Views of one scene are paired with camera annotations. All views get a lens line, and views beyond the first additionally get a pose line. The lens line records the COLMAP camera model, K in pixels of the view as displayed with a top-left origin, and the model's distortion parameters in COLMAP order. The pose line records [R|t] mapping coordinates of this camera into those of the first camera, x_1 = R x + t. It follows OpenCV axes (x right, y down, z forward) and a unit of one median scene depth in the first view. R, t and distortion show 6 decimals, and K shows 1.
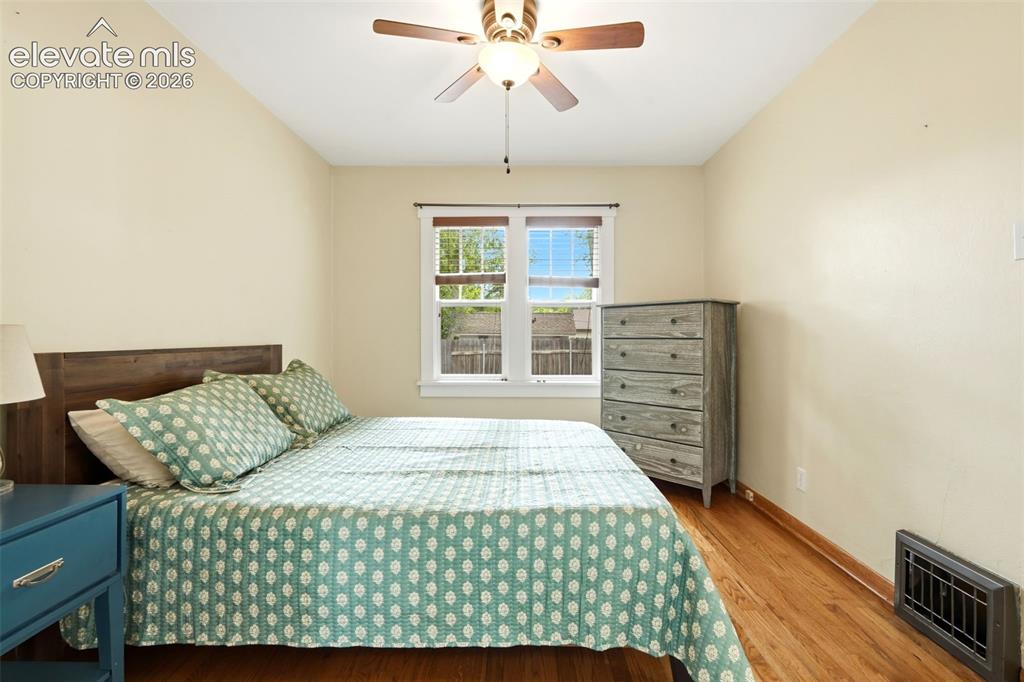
lens RADIAL K [[453.7, 0, 512.0], [0, 453.7, 341.0], [0, 0, 1]] dist [-0.003606, 0.000410]
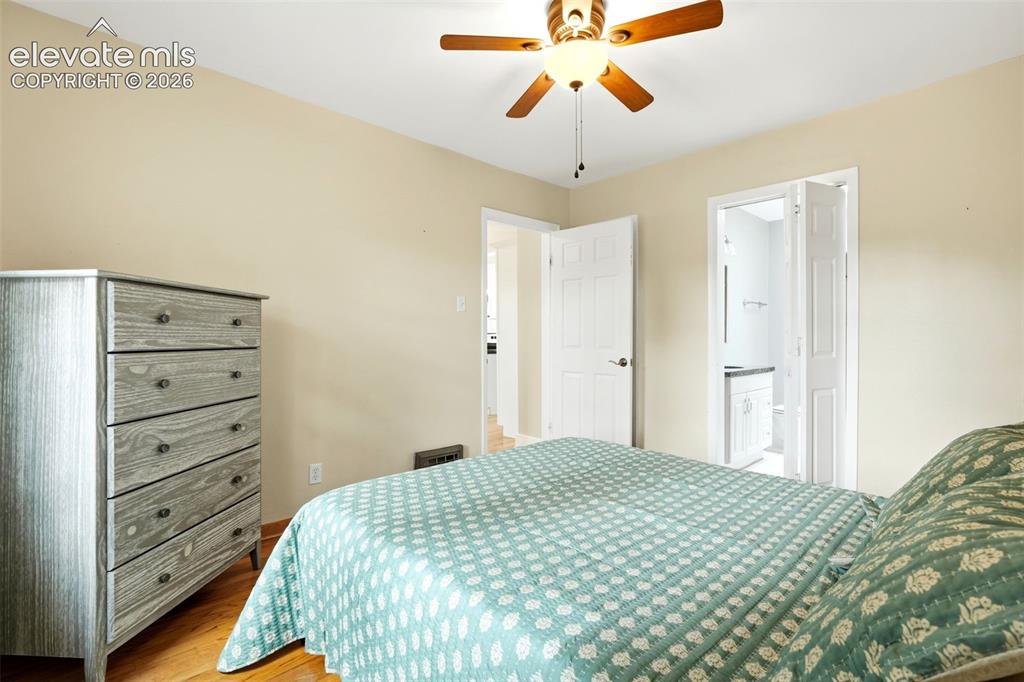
lens RADIAL K [[453.7, 0, 512.0], [0, 453.7, 341.0], [0, 0, 1]] dist [-0.003606, 0.000410]
pose [[-0.690103, -0.004672, 0.723696, -0.389297], [0.004455, 0.999933, 0.010703, -0.021146], [-0.723697, 0.010610, -0.690036, 1.122933]]
